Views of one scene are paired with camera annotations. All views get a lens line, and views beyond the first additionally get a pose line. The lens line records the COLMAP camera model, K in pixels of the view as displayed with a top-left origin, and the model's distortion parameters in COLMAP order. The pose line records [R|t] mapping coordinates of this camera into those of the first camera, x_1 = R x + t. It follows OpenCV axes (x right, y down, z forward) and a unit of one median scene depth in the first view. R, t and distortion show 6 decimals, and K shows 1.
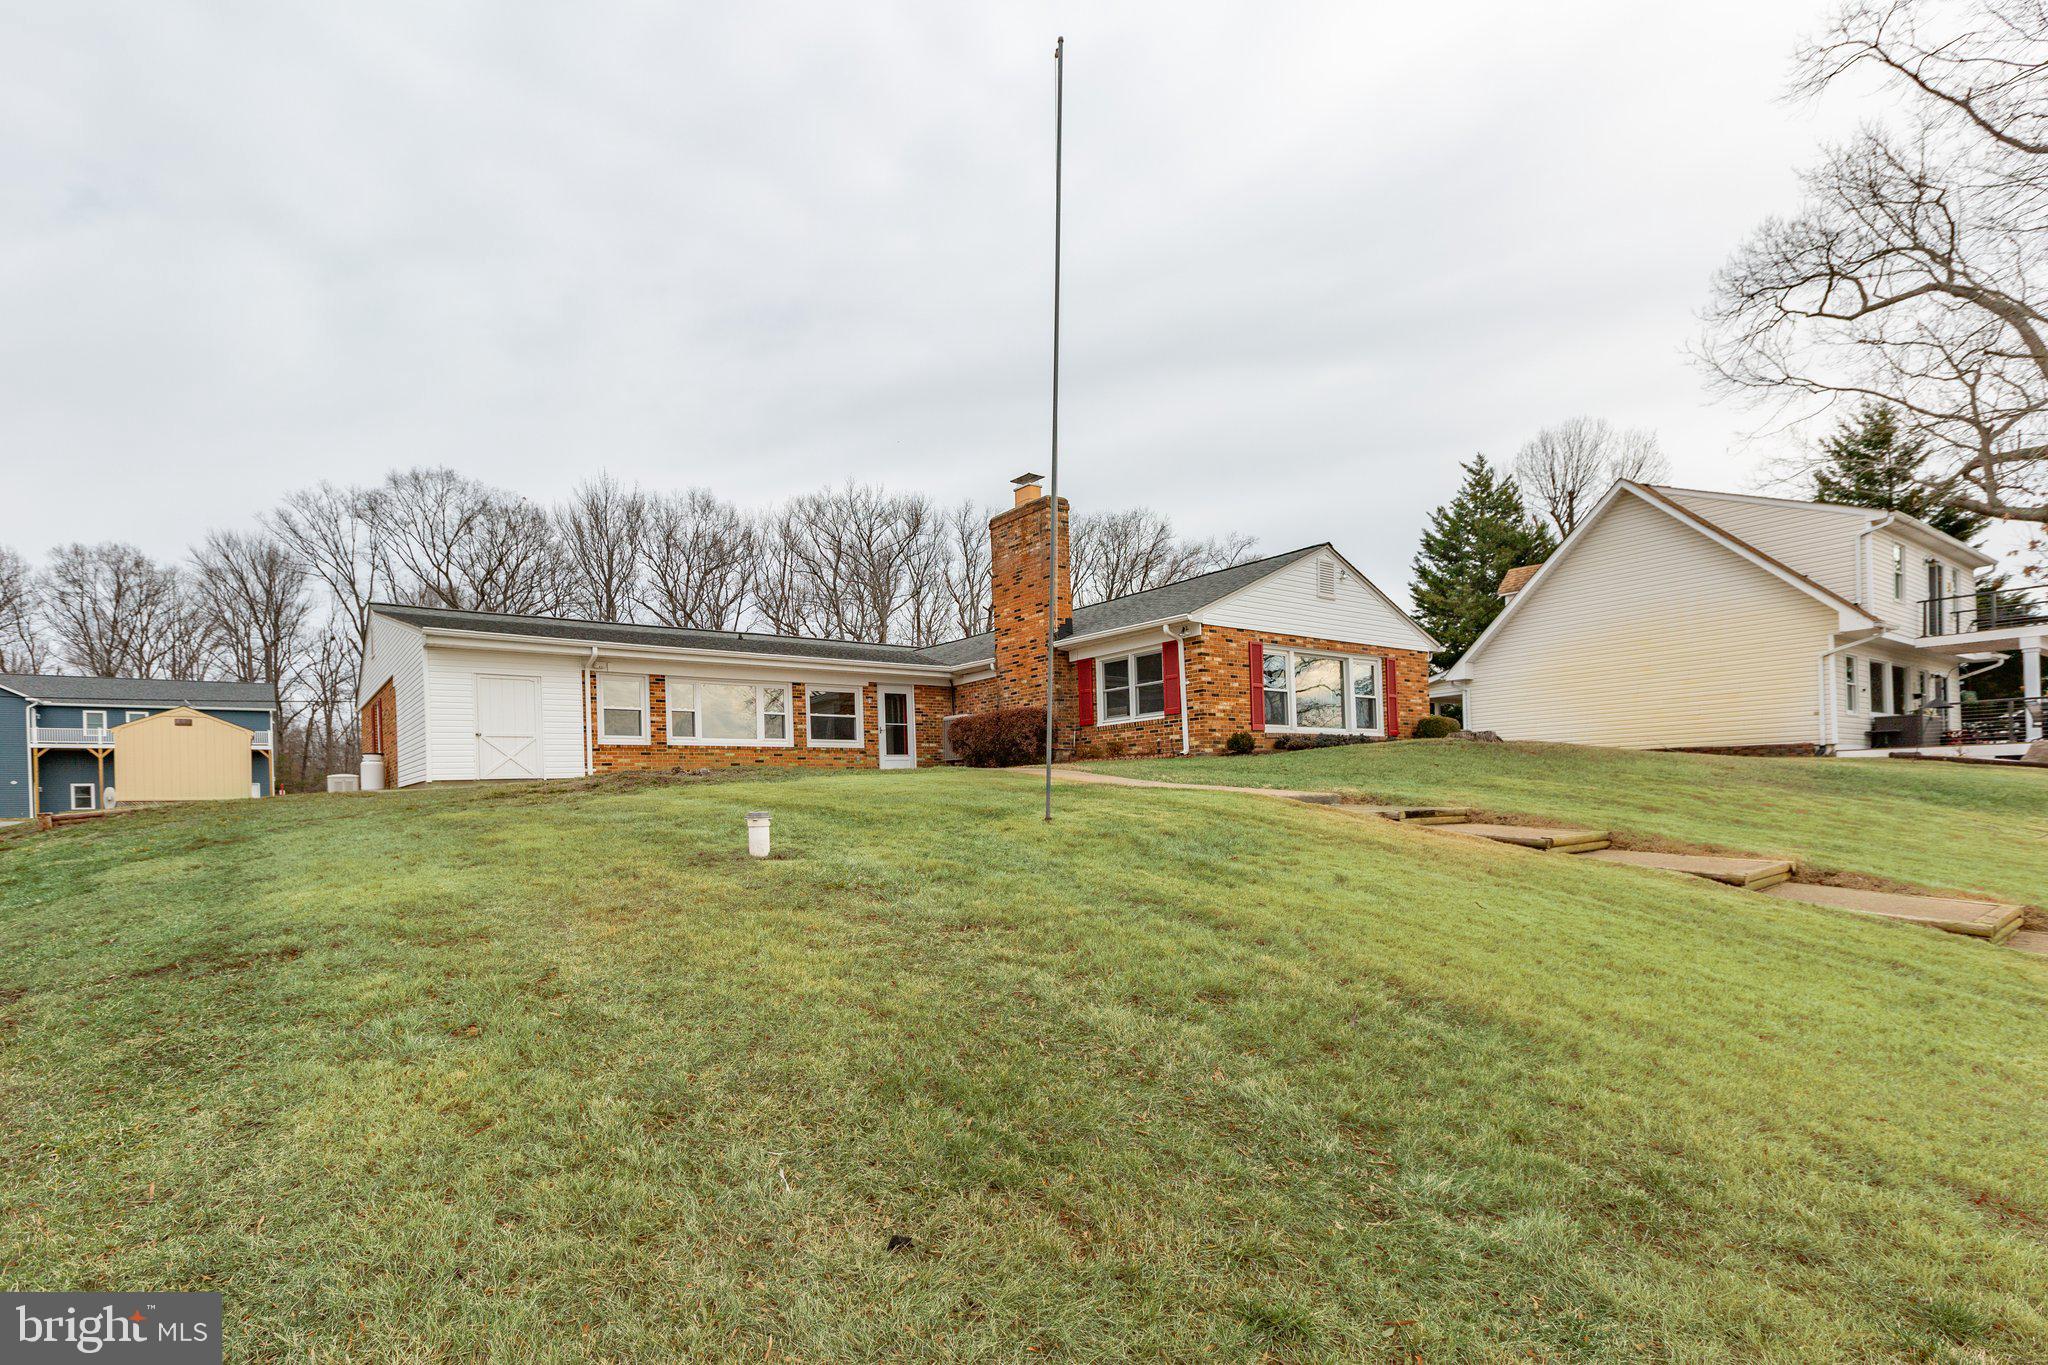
lens RADIAL K [[937.0, 0, 860.5], [0, 937.0, 745.7], [0, 0, 1]] dist [-0.001876, -0.000286]
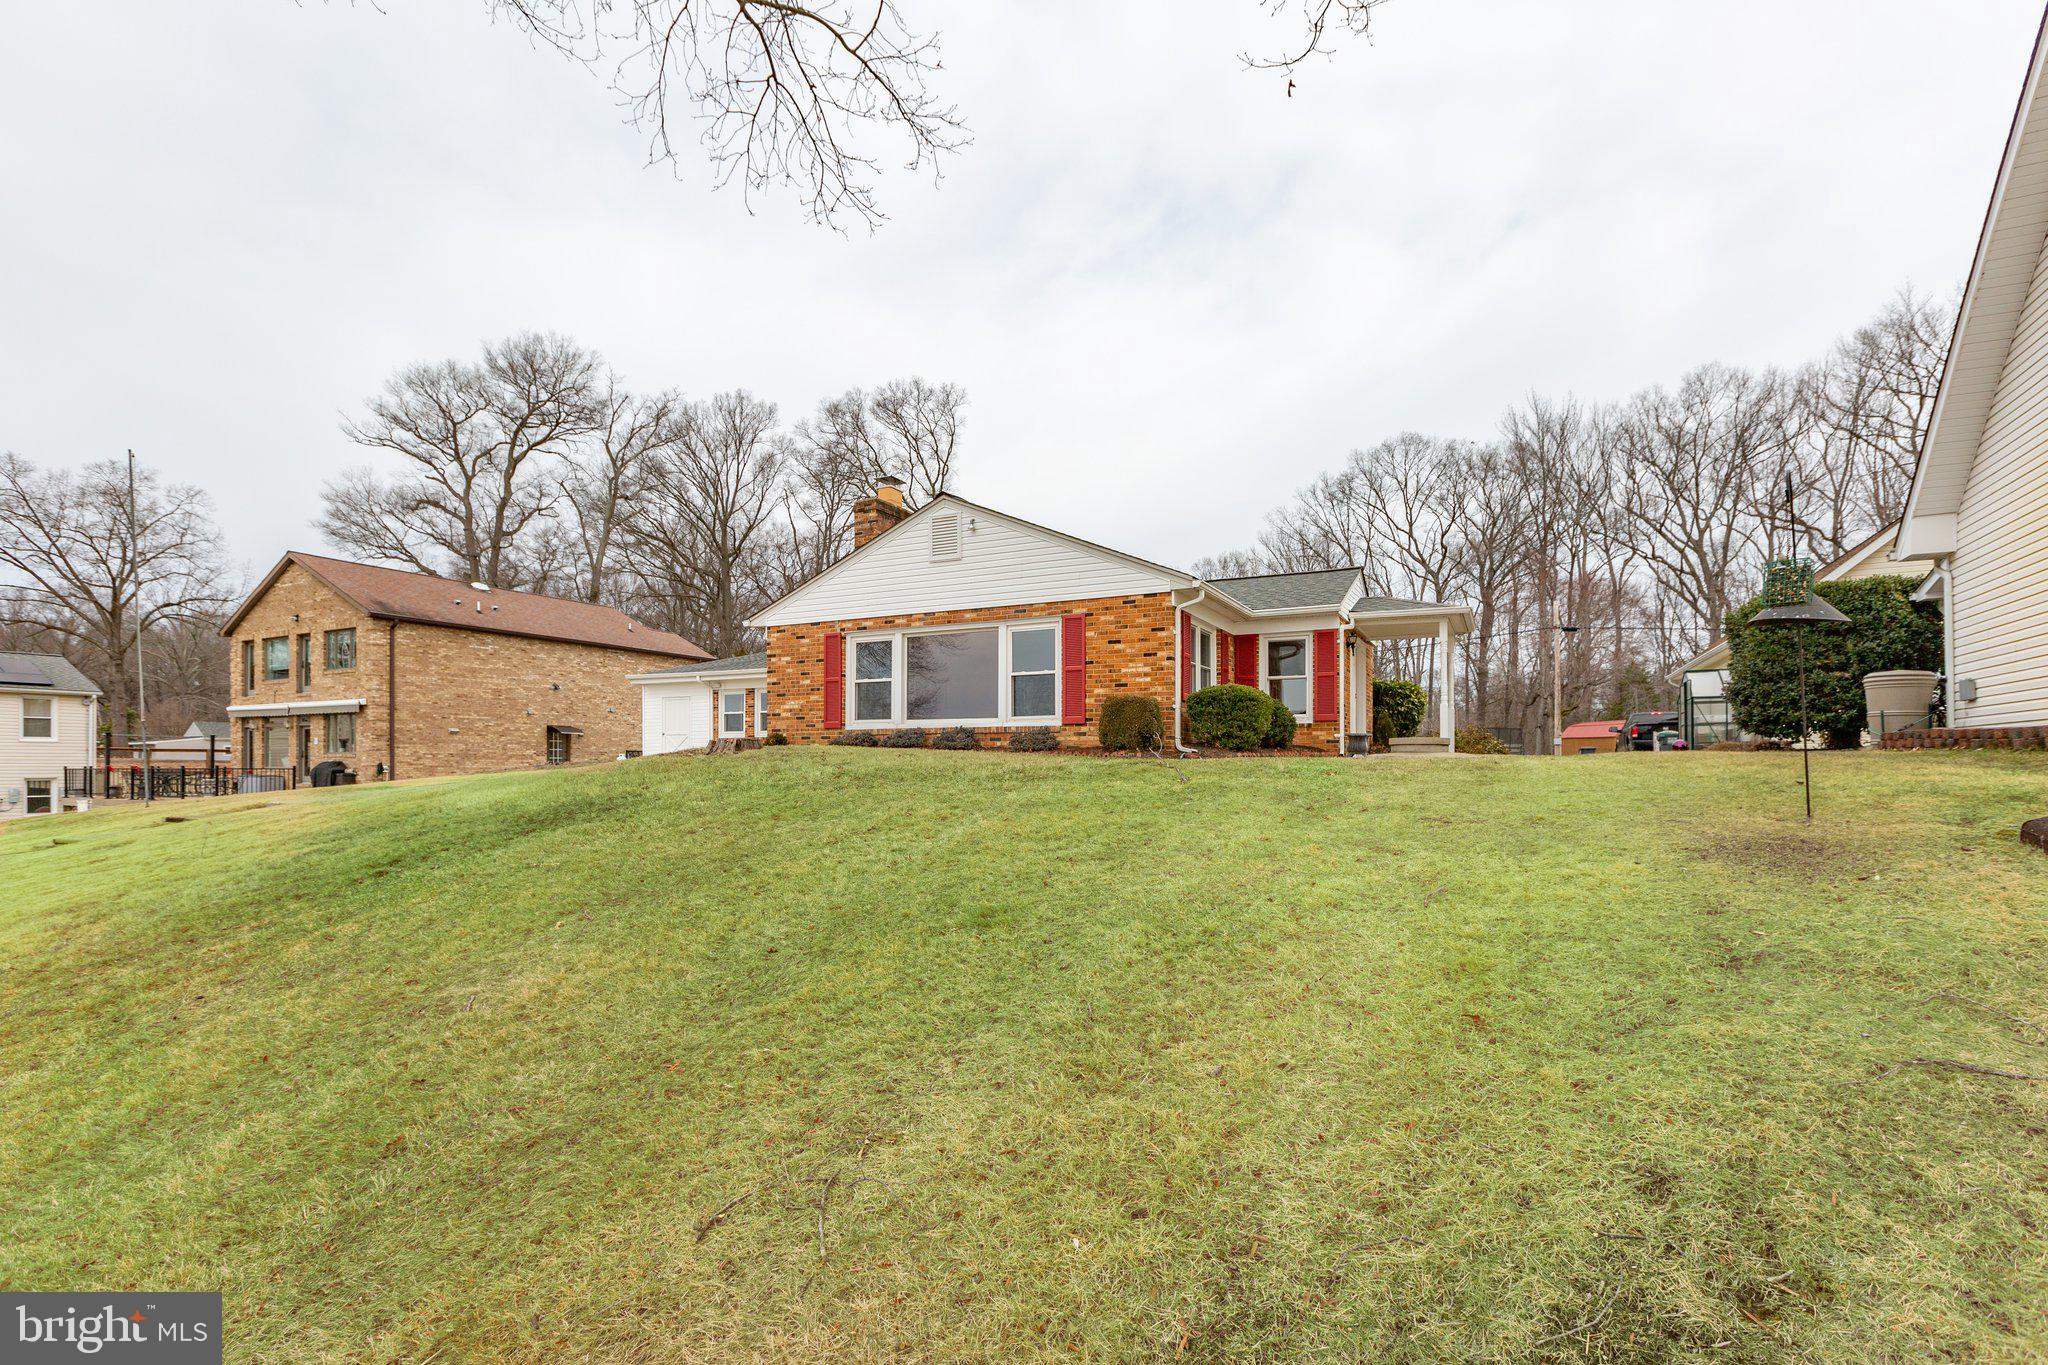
lens RADIAL K [[902.8, 0, 1026.7], [0, 902.8, 680.1], [0, 0, 1]] dist [-0.000249, -0.000846]
pose [[0.521088, -0.050810, -0.851989, 1.177273], [0.042152, 0.998540, -0.033769, -0.023350], [0.852461, -0.018316, 0.522469, 0.634441]]
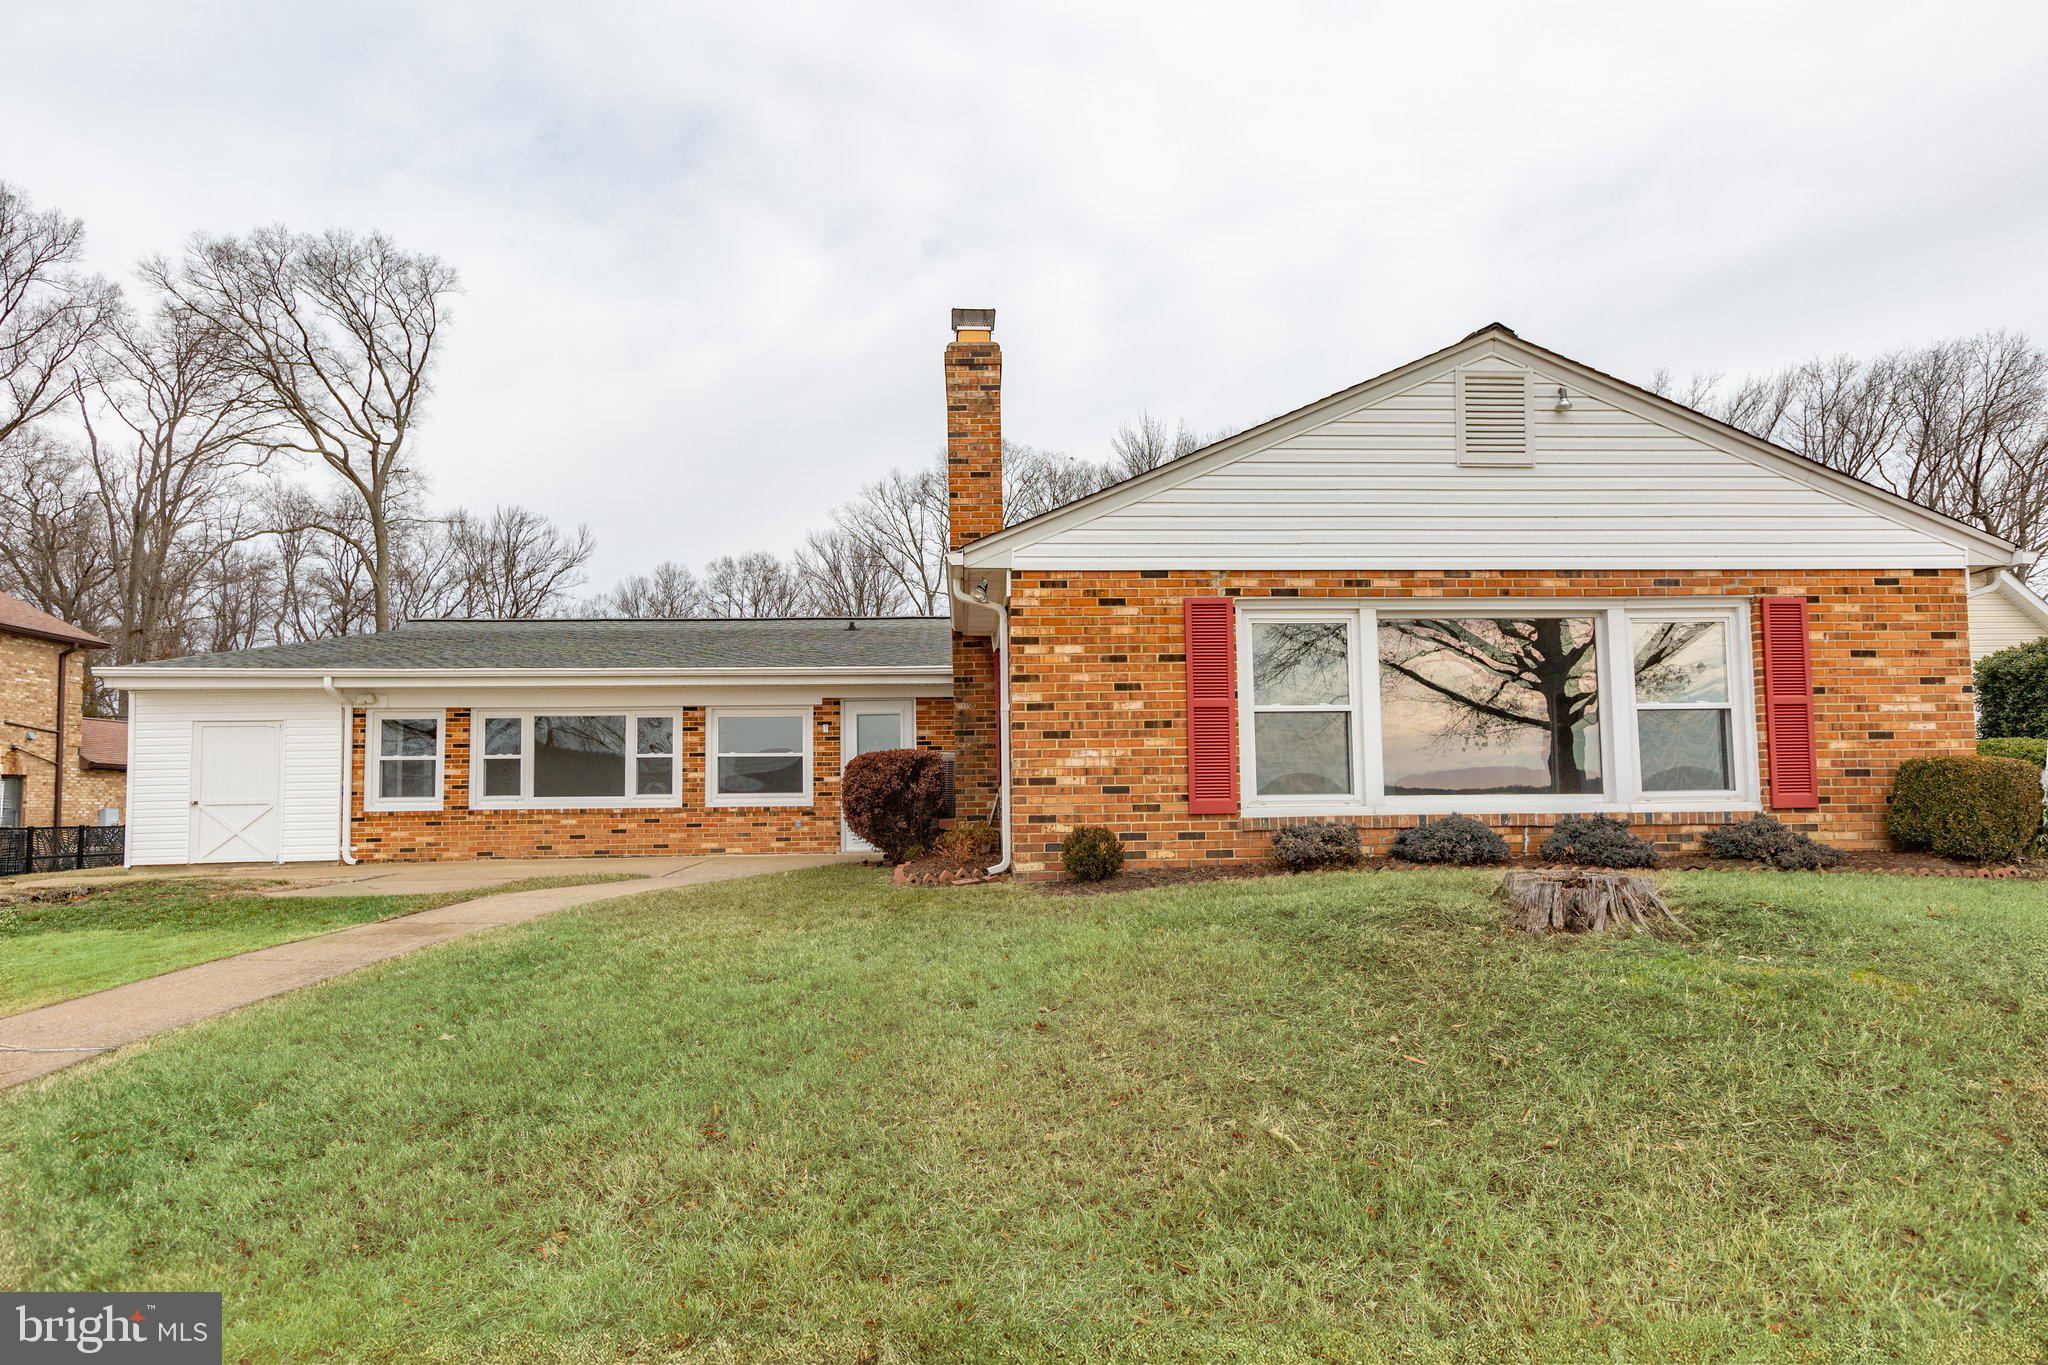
lens RADIAL K [[1083.5, 0, 1024.0], [0, 1083.5, 682.5], [0, 0, 1]] dist [0.000642, -0.000368]
pose [[0.874130, -0.040402, -0.484009, 0.530731], [0.022169, 0.998814, -0.043338, -0.050116], [0.485186, 0.027153, 0.873989, 0.498834]]
